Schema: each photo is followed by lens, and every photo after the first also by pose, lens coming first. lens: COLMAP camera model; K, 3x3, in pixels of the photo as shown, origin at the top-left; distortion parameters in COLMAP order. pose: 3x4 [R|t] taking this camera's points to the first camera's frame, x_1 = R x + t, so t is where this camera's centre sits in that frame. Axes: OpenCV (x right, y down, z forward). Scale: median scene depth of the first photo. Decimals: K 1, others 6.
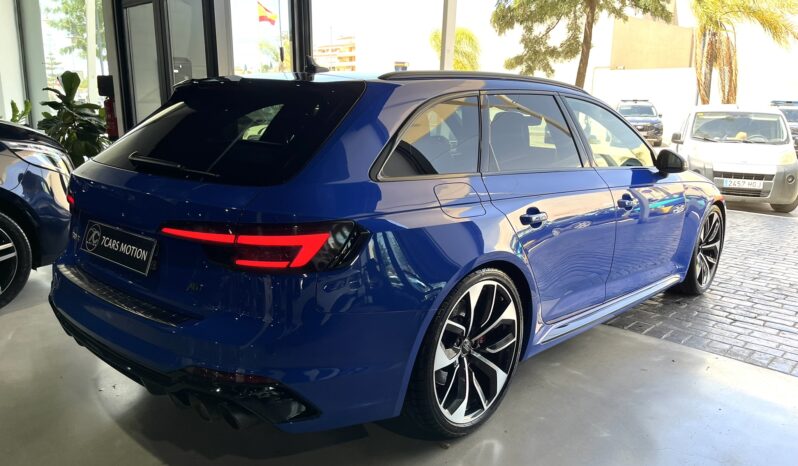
lens RADIAL K [[615.2, 0, 401.0], [0, 615.2, 232.9], [0, 0, 1]] dist [0.035528, -0.048379]
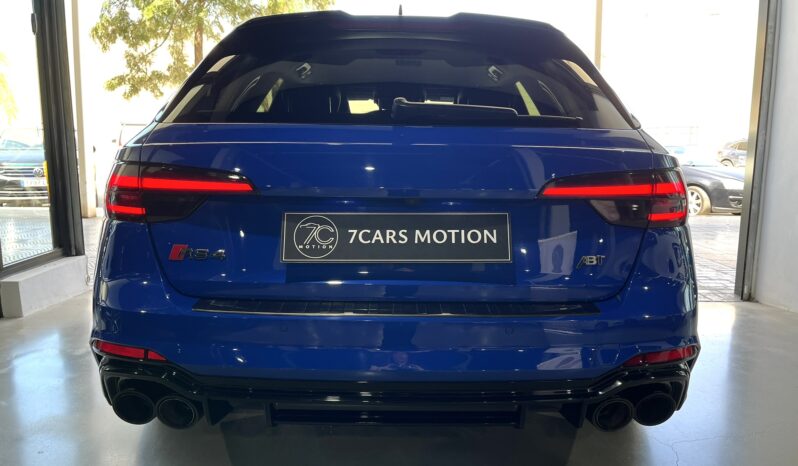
lens RADIAL K [[615.2, 0, 444.1], [0, 615.2, 229.1], [0, 0, 1]] dist [0.035528, -0.048379]
pose [[0.742808, -0.106923, 0.660912, -0.180717], [0.143417, 0.989662, -0.001080, 0.004204], [-0.653963, 0.095588, 0.750463, 0.100324]]
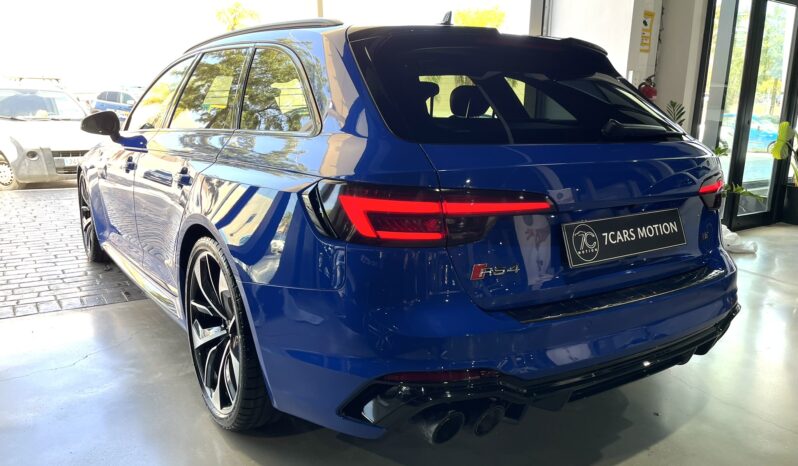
lens RADIAL K [[615.2, 0, 392.1], [0, 615.2, 227.6], [0, 0, 1]] dist [0.035528, -0.048379]
pose [[0.248001, -0.205445, 0.946725, -0.276101], [0.186570, 0.969089, 0.161425, -0.037825], [-0.950625, 0.136597, 0.278665, 0.225579]]
